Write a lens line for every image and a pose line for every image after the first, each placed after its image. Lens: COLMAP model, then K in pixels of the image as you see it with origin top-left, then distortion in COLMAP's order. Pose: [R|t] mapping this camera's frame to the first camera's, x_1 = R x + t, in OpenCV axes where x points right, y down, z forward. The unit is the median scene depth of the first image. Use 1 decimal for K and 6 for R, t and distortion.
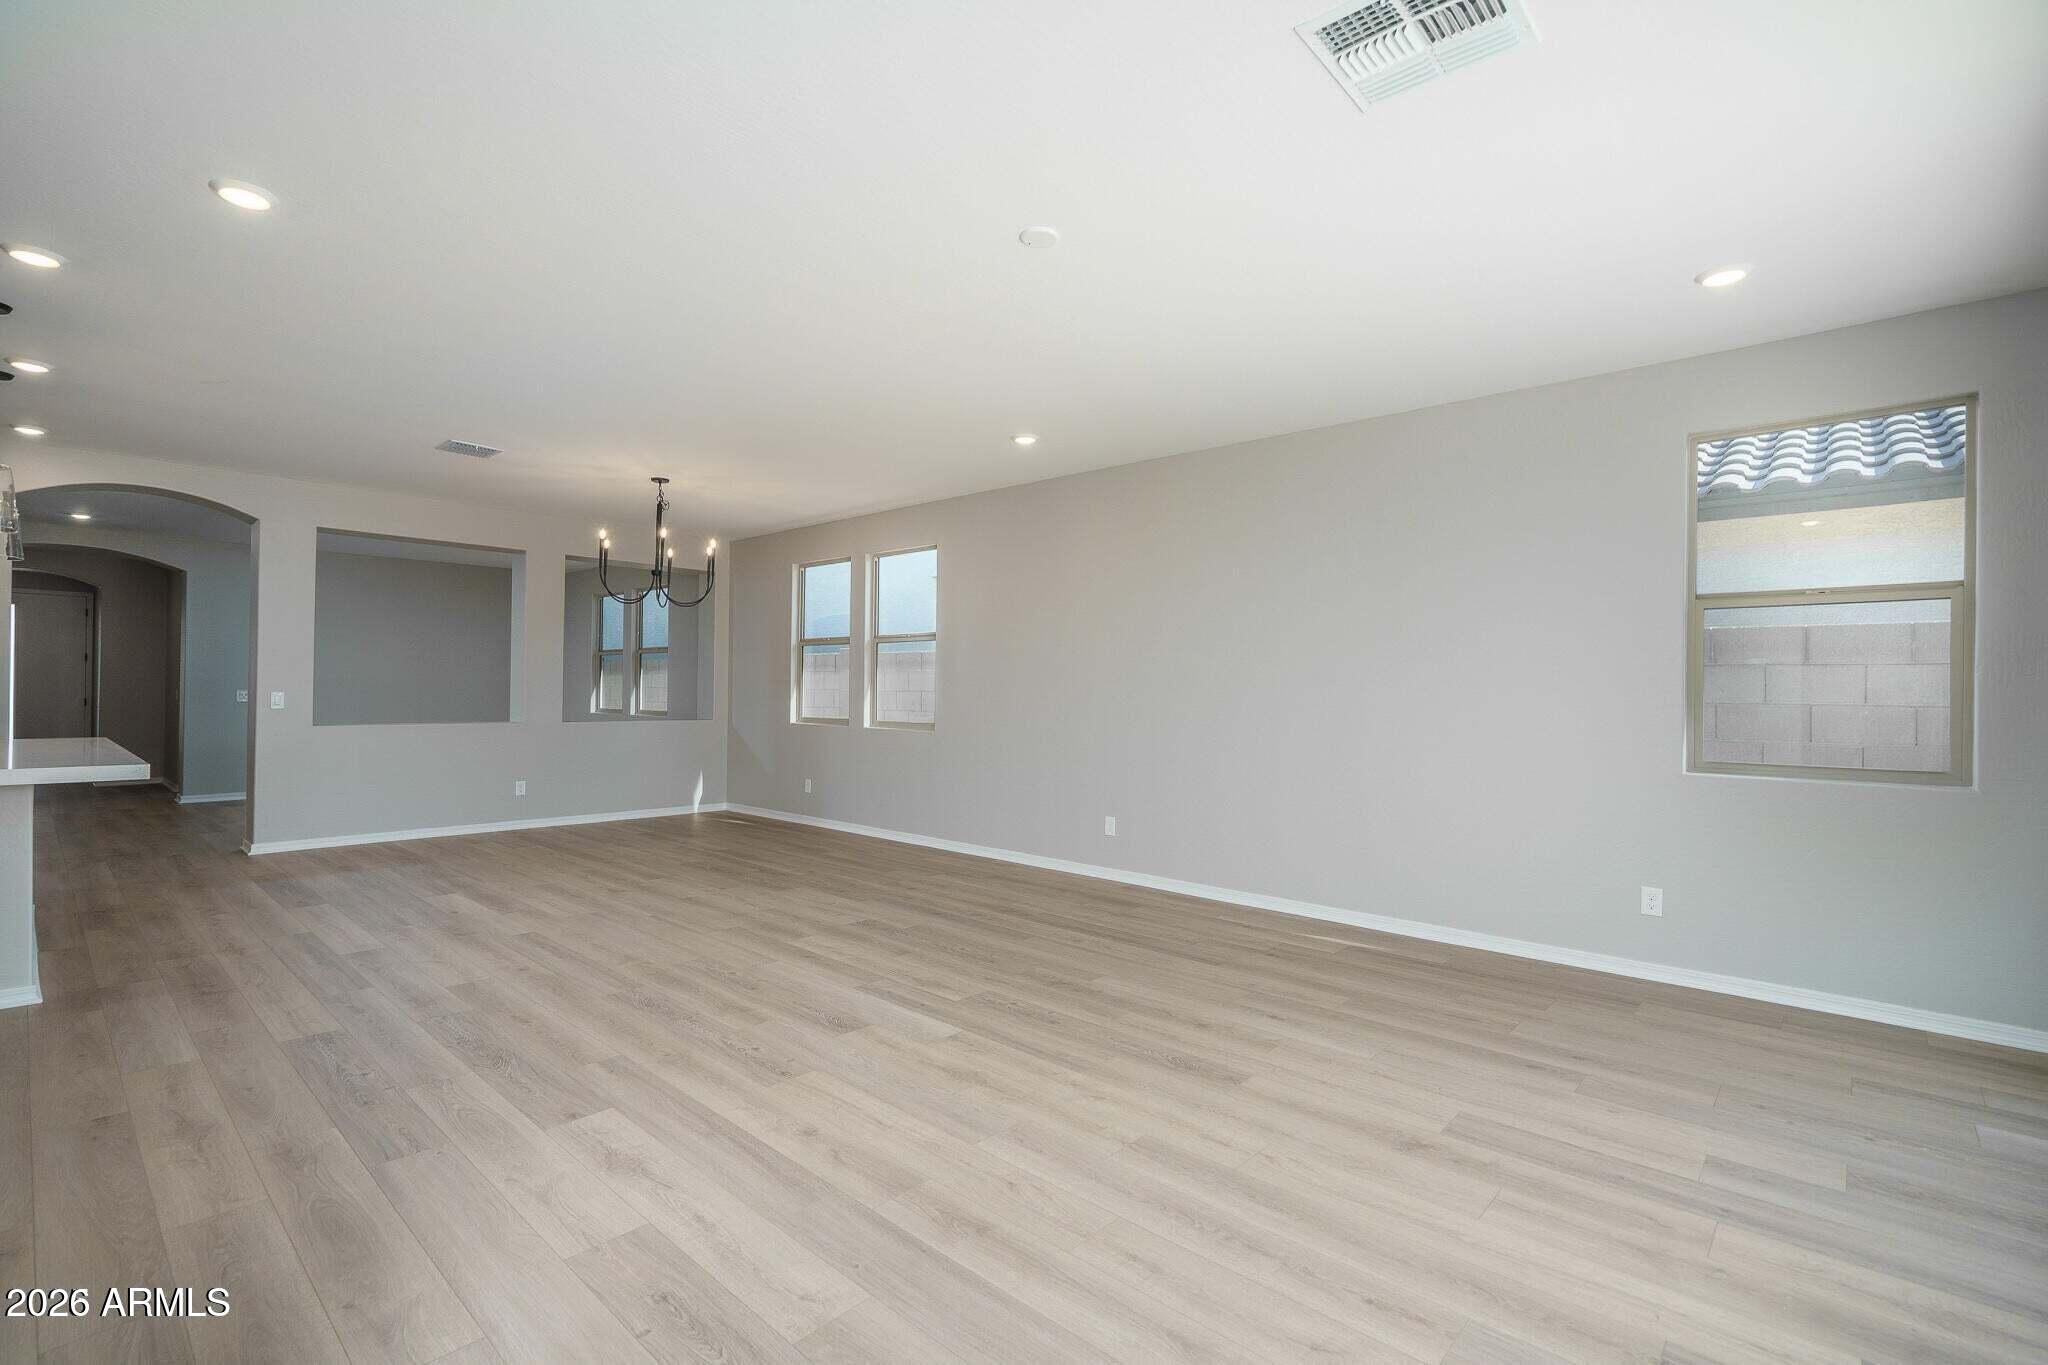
lens RADIAL K [[918.4, 0, 1030.9], [0, 918.4, 692.9], [0, 0, 1]] dist [-0.012804, -0.000098]
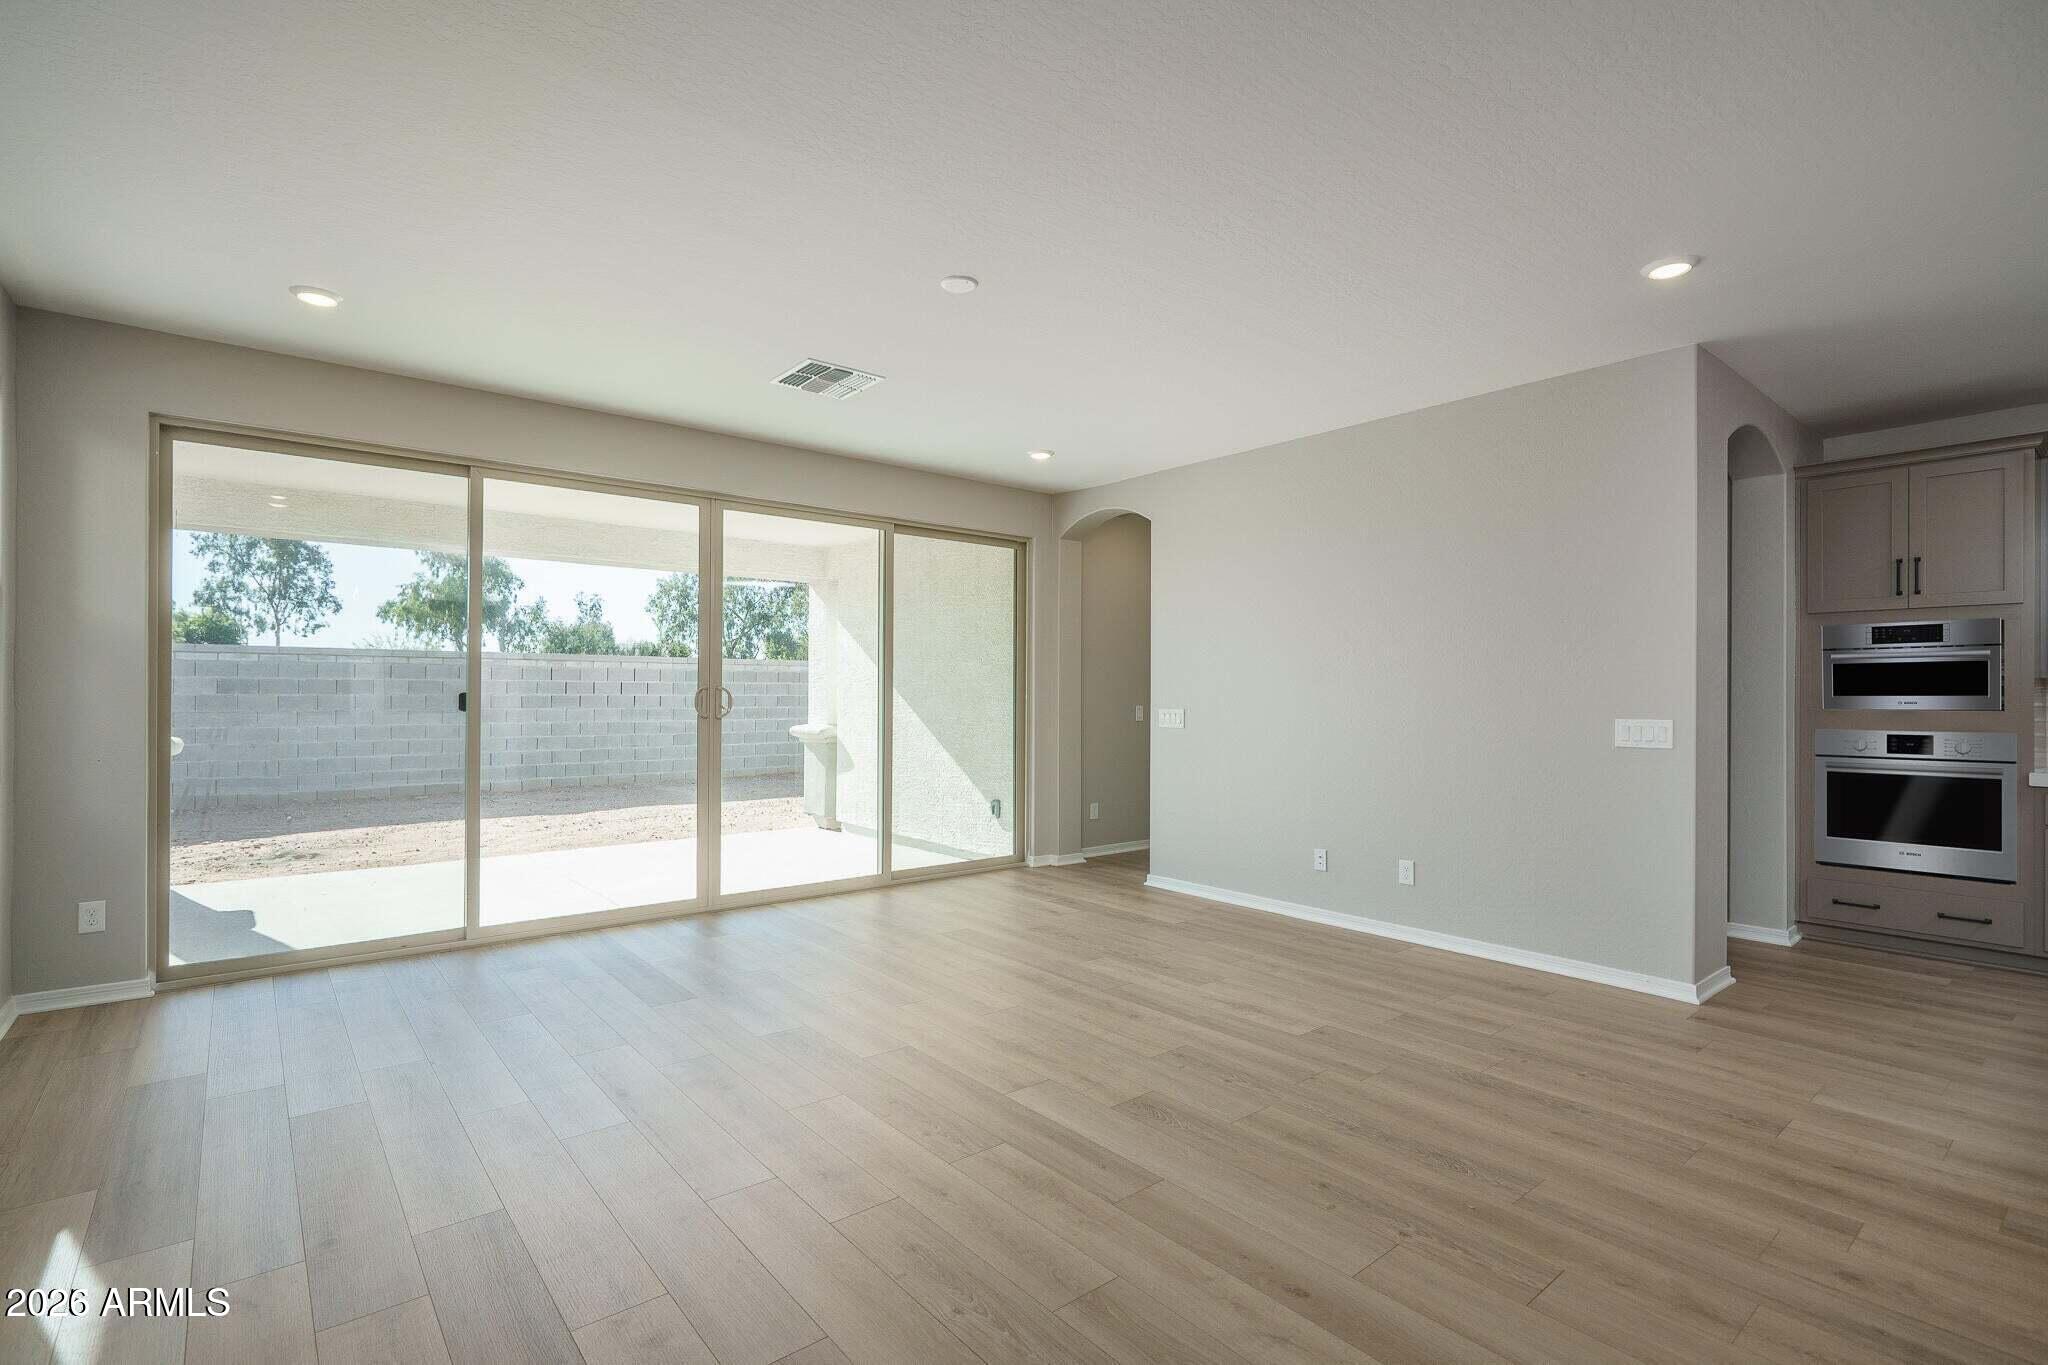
lens RADIAL K [[950.3, 0, 1014.3], [0, 950.3, 688.9], [0, 0, 1]] dist [-0.001354, 0.001502]
pose [[-0.987655, -0.017516, 0.155664, -0.218164], [-0.017845, 0.999841, -0.000712, -0.011355], [-0.155627, -0.003481, -0.987810, 1.917600]]
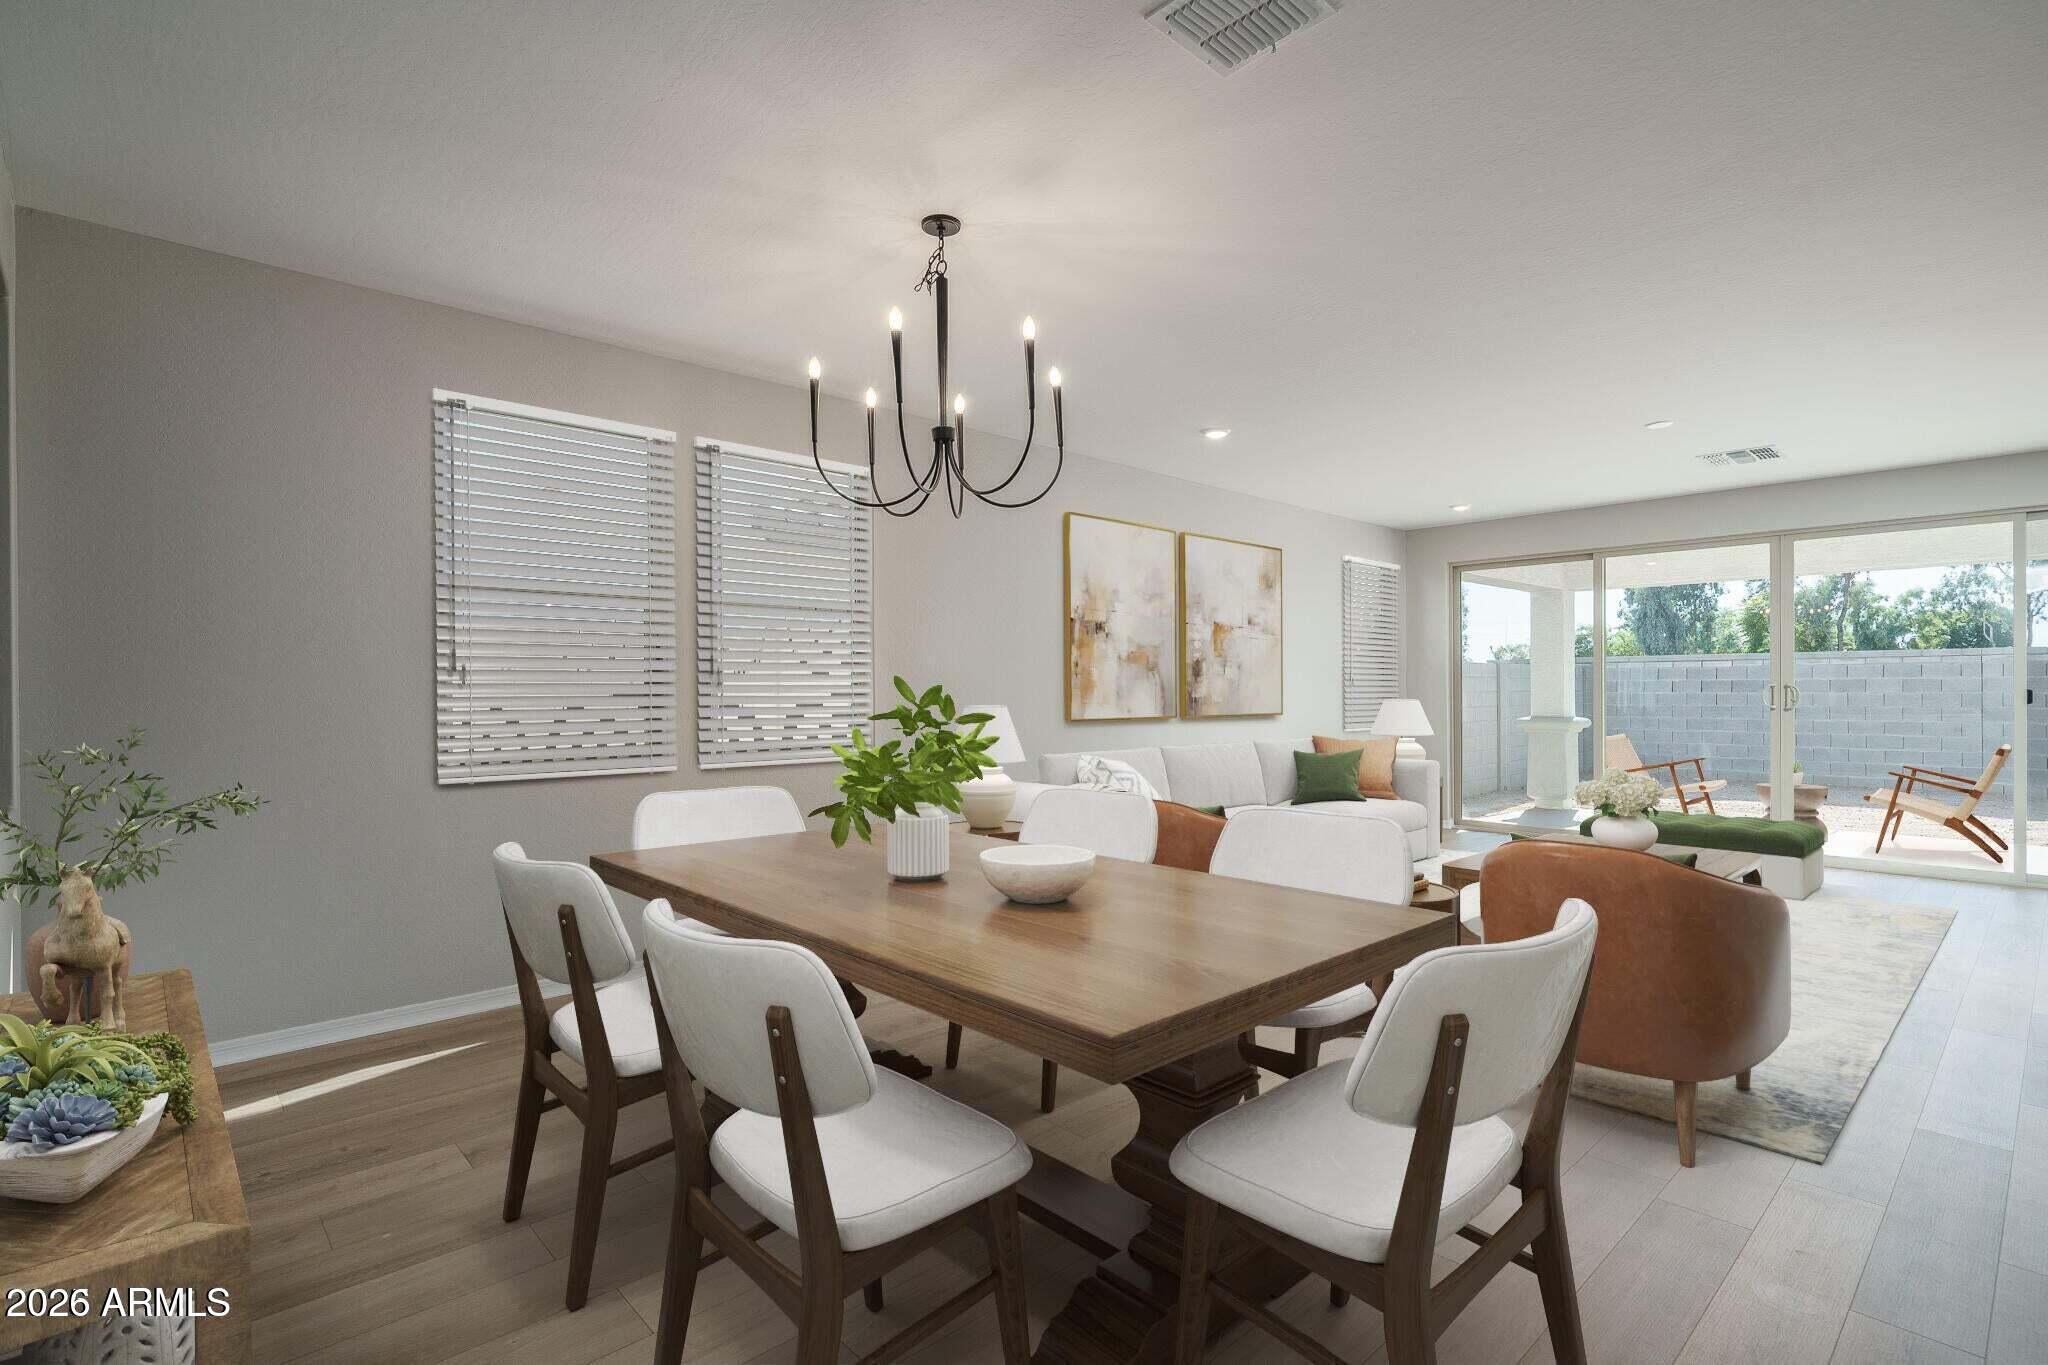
lens RADIAL K [[972.7, 0, 1012.6], [0, 972.7, 683.0], [0, 0, 1]] dist [-0.002288, 0.001208]
pose [[0.099439, -0.006647, 0.995021, -1.740502], [0.003308, 0.999974, 0.006350, -0.028455], [-0.995038, 0.002660, 0.099459, 1.836783]]
